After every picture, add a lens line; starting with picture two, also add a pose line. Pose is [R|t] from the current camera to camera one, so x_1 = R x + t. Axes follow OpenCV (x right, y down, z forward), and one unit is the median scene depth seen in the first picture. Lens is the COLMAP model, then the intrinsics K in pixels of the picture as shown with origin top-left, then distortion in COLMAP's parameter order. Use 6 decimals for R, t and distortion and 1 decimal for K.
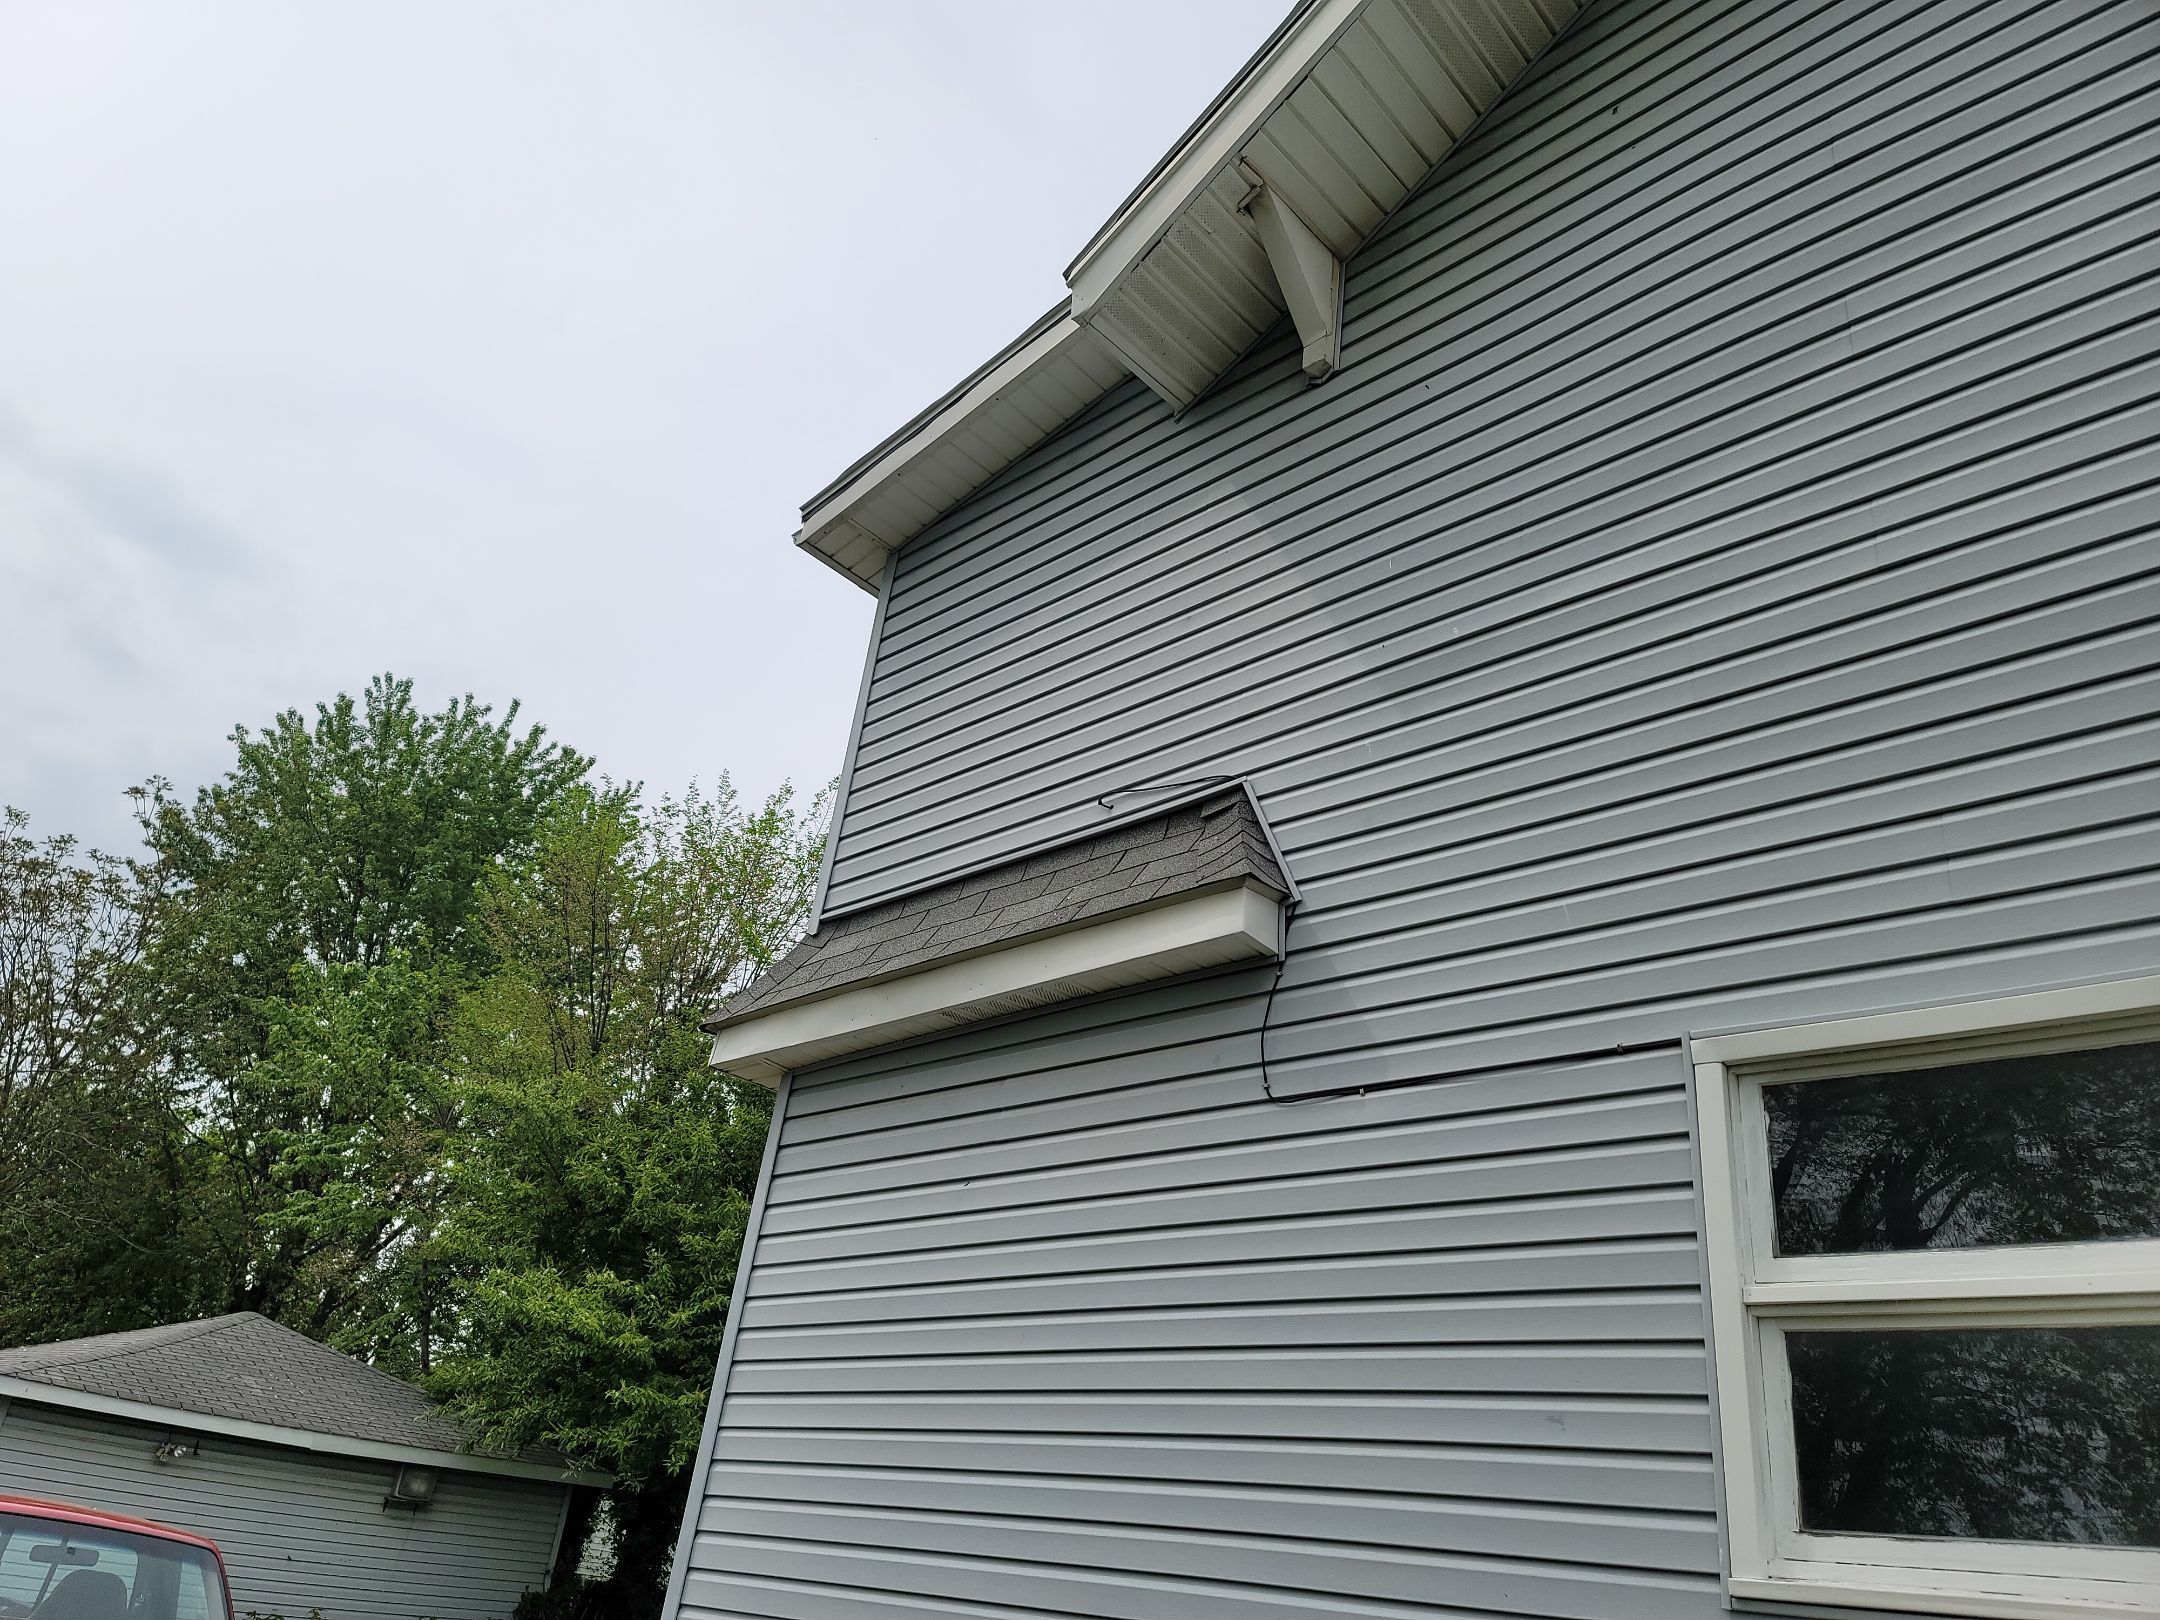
lens RADIAL K [[1542.0, 0, 1069.9], [0, 1542.0, 812.4], [0, 0, 1]] dist [0.119973, -0.126486]
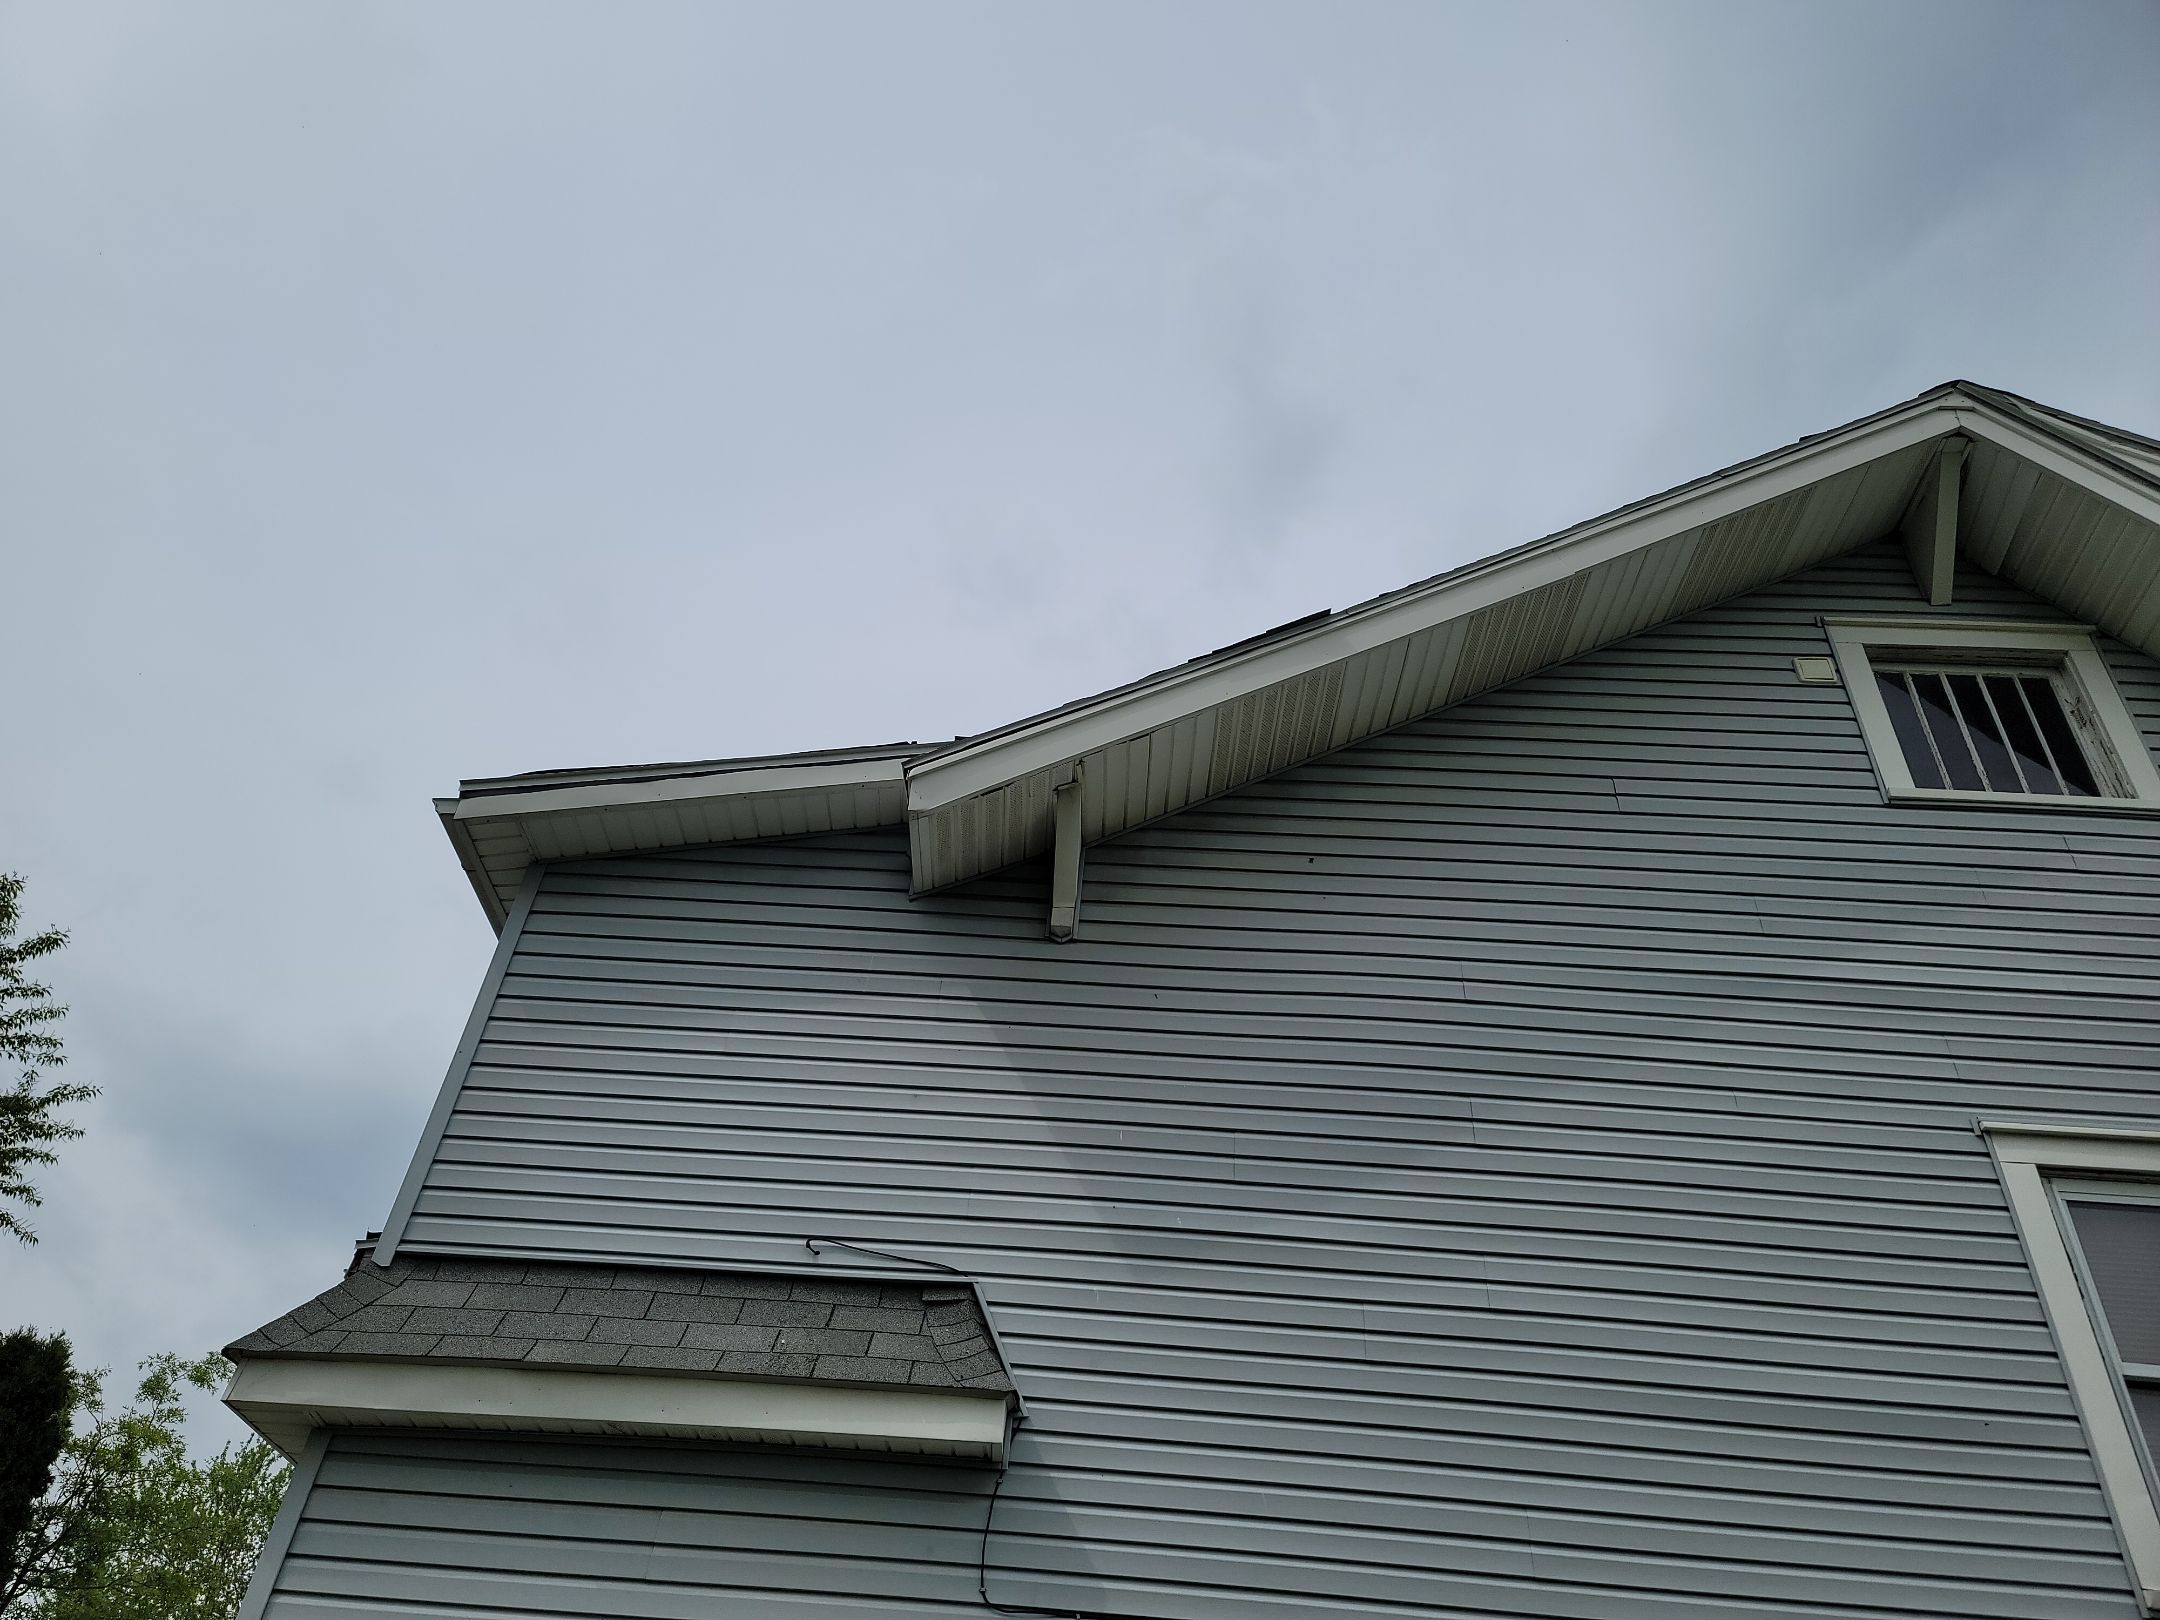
lens RADIAL K [[1575.0, 0, 1048.6], [0, 1575.0, 833.3], [0, 0, 1]] dist [0.053509, -0.007823]
pose [[0.740743, 0.387614, 0.548685, -0.526697], [-0.303665, 0.921743, -0.241201, -0.051409], [-0.599239, 0.012052, 0.800479, 0.020289]]
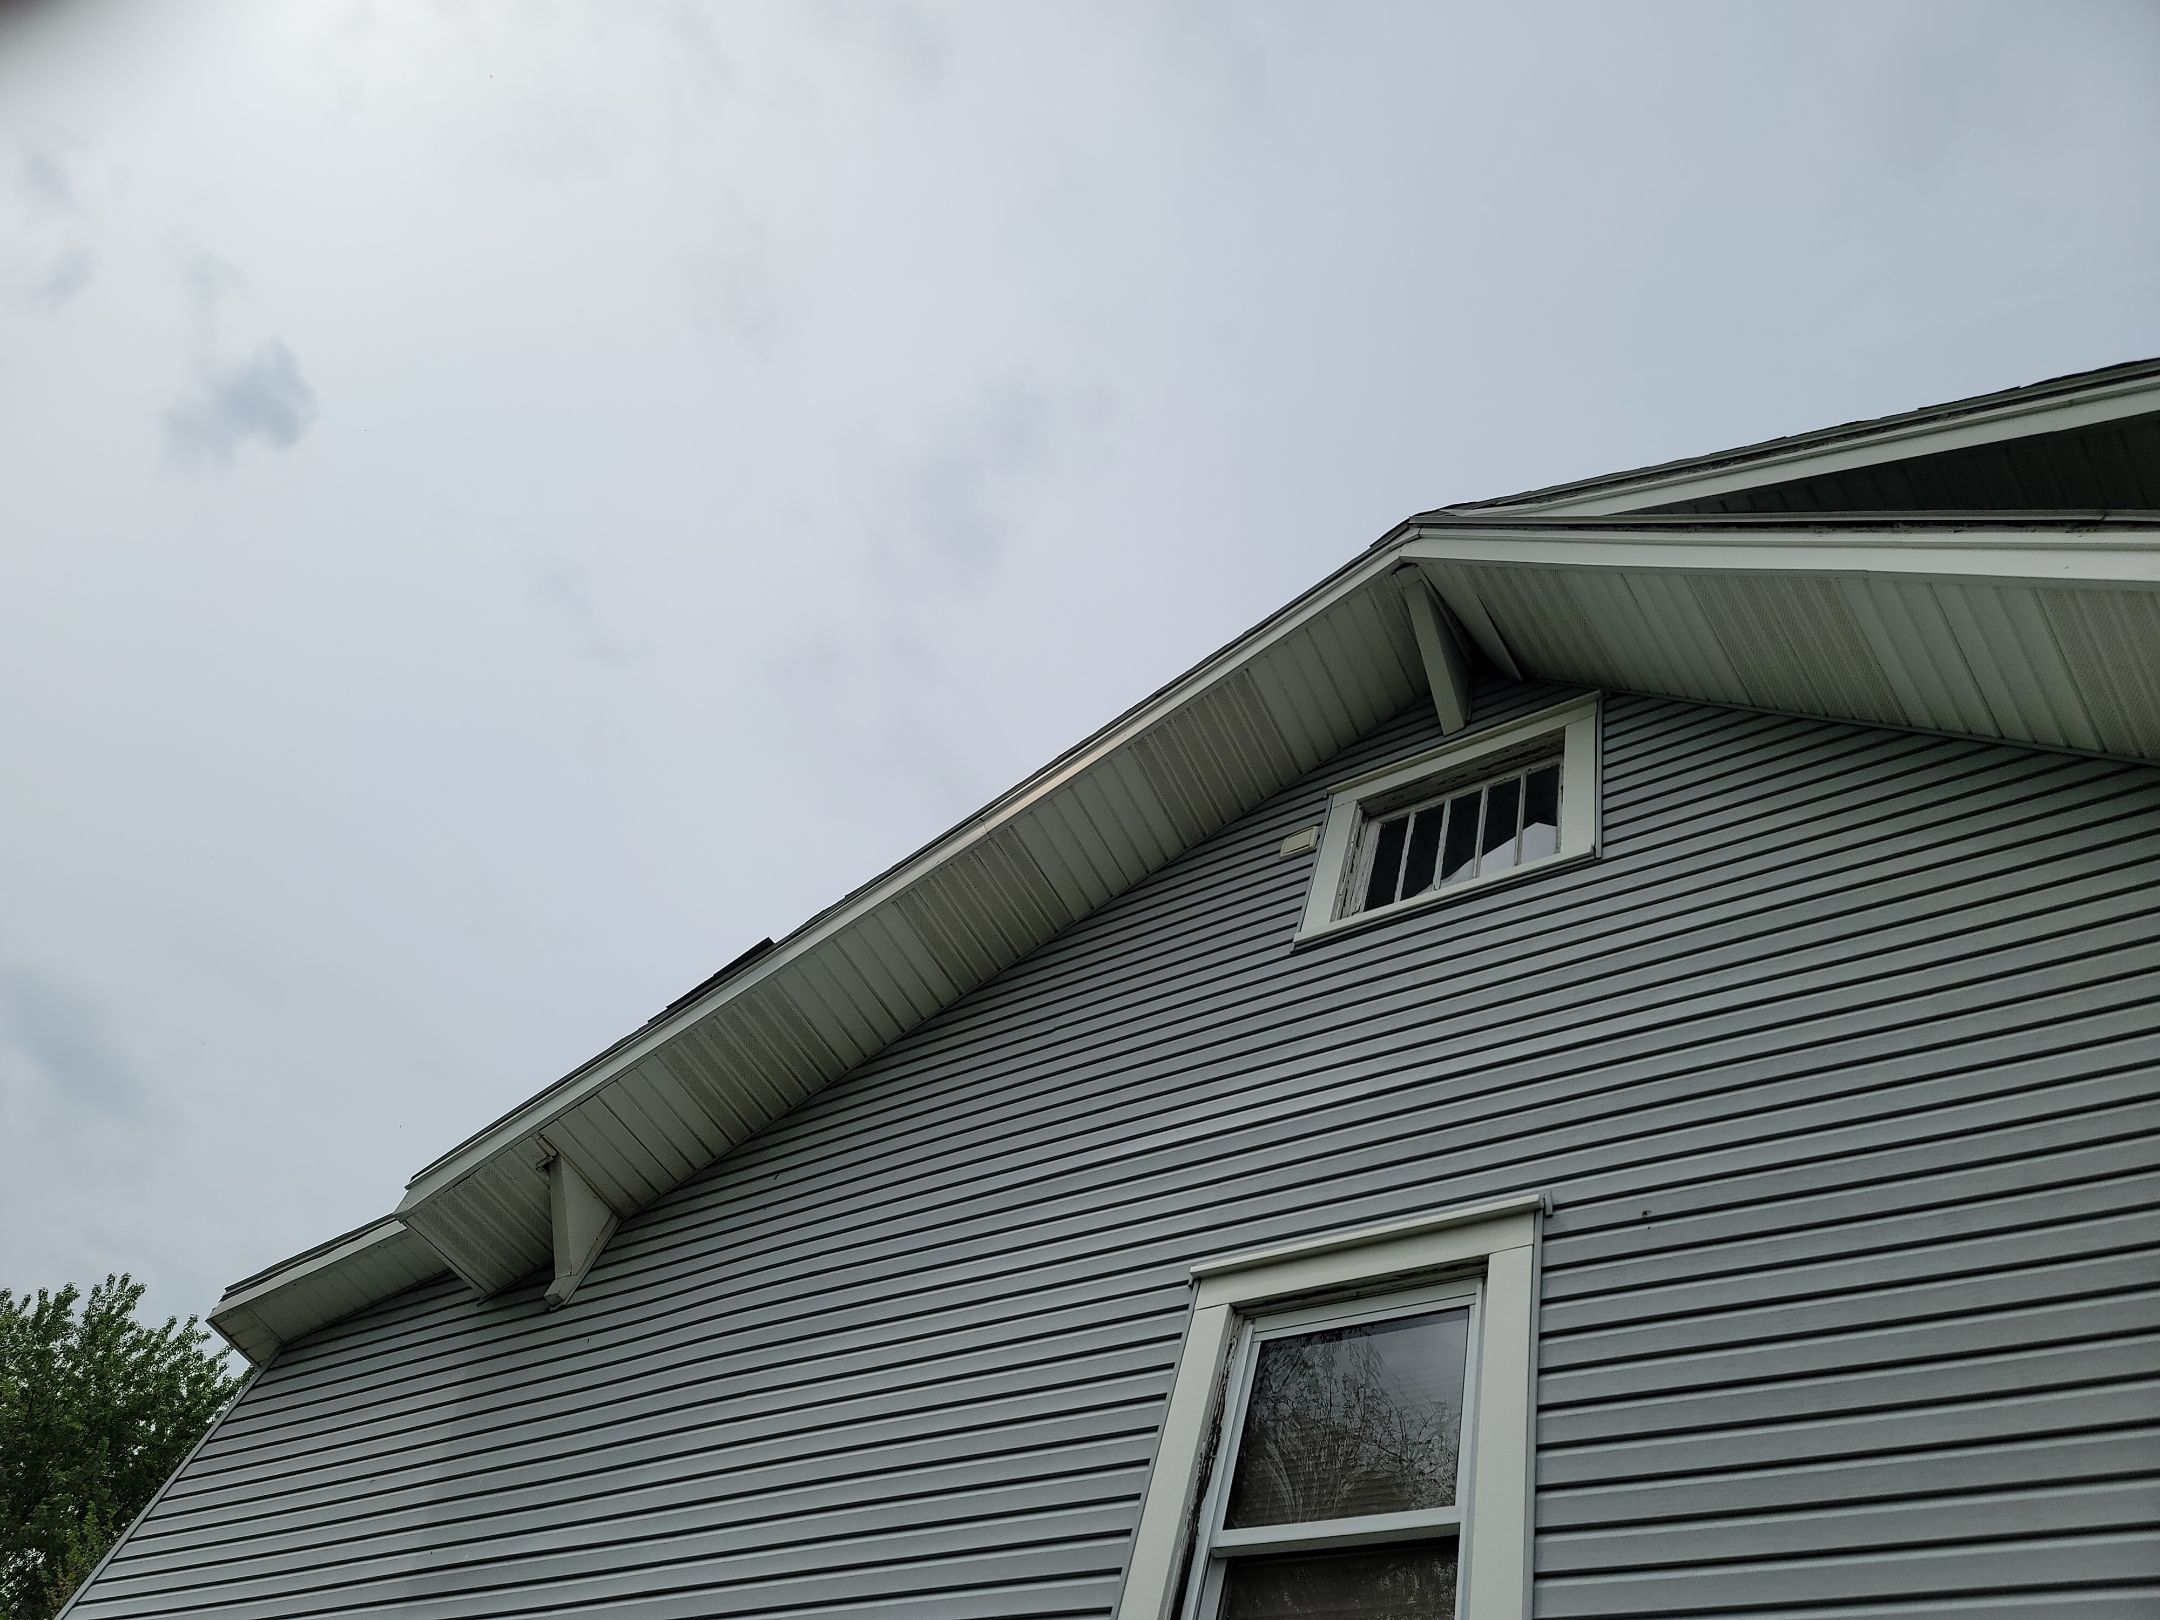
lens RADIAL K [[1577.0, 0, 1072.8], [0, 1577.0, 831.8], [0, 0, 1]] dist [0.115893, -0.116284]
pose [[0.970752, 0.239714, -0.013309, 0.477192], [-0.221406, 0.872422, -0.435728, -0.132595], [-0.092839, 0.425931, 0.899980, -0.380227]]
